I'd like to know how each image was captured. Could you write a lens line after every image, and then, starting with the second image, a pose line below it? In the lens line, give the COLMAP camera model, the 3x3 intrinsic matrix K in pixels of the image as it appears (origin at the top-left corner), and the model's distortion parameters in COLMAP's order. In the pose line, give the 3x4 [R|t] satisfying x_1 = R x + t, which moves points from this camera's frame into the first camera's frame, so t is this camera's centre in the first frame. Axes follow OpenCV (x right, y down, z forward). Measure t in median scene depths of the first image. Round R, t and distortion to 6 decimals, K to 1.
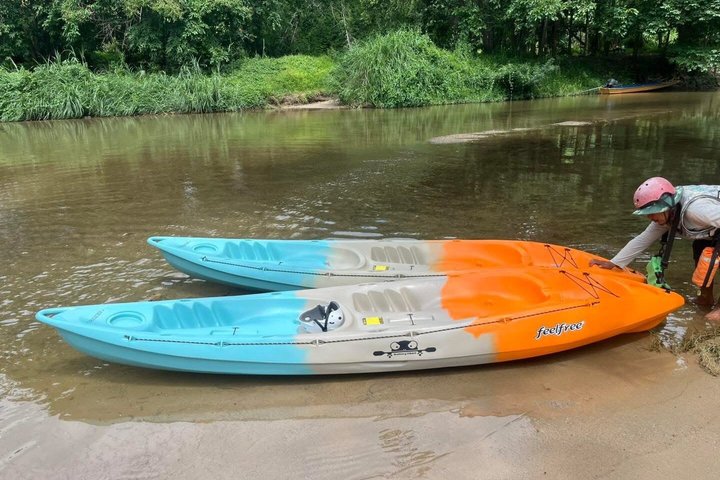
lens RADIAL K [[537.2, 0, 360.0], [0, 537.2, 240.0], [0, 0, 1]] dist [0.039307, -0.076350]
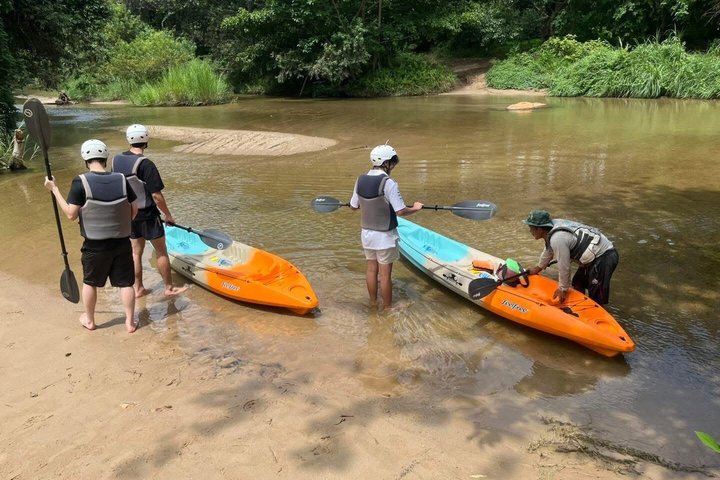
lens RADIAL K [[537.2, 0, 360.0], [0, 537.2, 240.0], [0, 0, 1]] dist [0.039307, -0.076350]
pose [[0.524330, 0.275393, -0.805752, 0.122500], [-0.234556, 0.956361, 0.174235, -0.015760], [0.818573, 0.097637, 0.566044, -0.032015]]
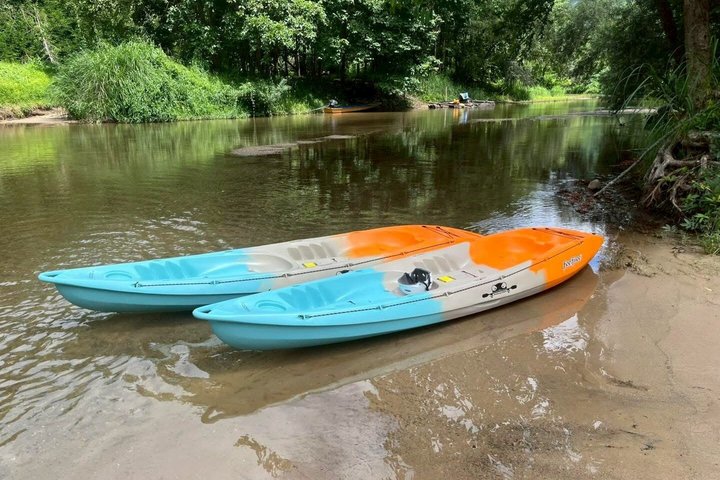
lens RADIAL K [[537.2, 0, 360.0], [0, 537.2, 240.0], [0, 0, 1]] dist [0.039307, -0.076350]
pose [[0.866966, -0.099324, 0.488369, -0.074776], [0.114735, 0.993395, -0.001645, 0.003722], [-0.484980, 0.057459, 0.872636, -0.000773]]
